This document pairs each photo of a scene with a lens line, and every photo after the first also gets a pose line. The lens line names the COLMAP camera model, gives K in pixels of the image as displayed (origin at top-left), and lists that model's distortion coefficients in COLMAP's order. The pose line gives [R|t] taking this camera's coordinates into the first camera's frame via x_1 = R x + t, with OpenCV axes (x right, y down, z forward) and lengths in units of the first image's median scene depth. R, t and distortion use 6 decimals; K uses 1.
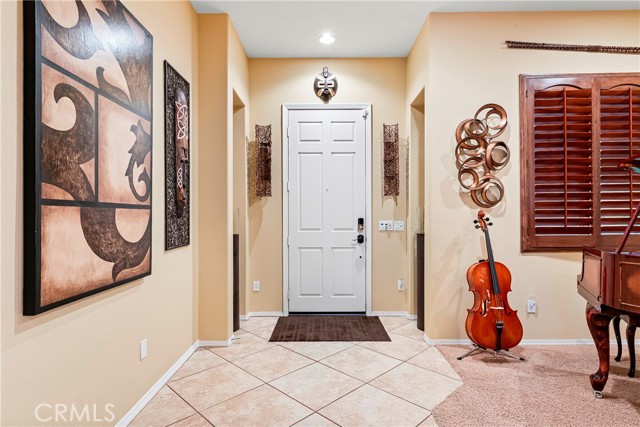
lens RADIAL K [[347.5, 0, 320.0], [0, 347.5, 213.5], [0, 0, 1]] dist [0.000740, 0.000454]
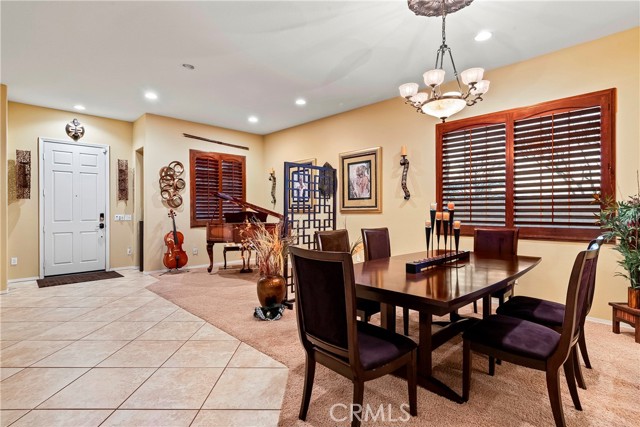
lens RADIAL K [[319.0, 0, 320.0], [0, 319.0, 213.5], [0, 0, 1]] dist [0.004994, -0.000729]
pose [[0.708185, -0.004352, 0.706014, -0.236041], [-0.001212, 0.999972, 0.007380, 0.001894], [-0.706026, -0.006082, 0.708160, -0.865222]]
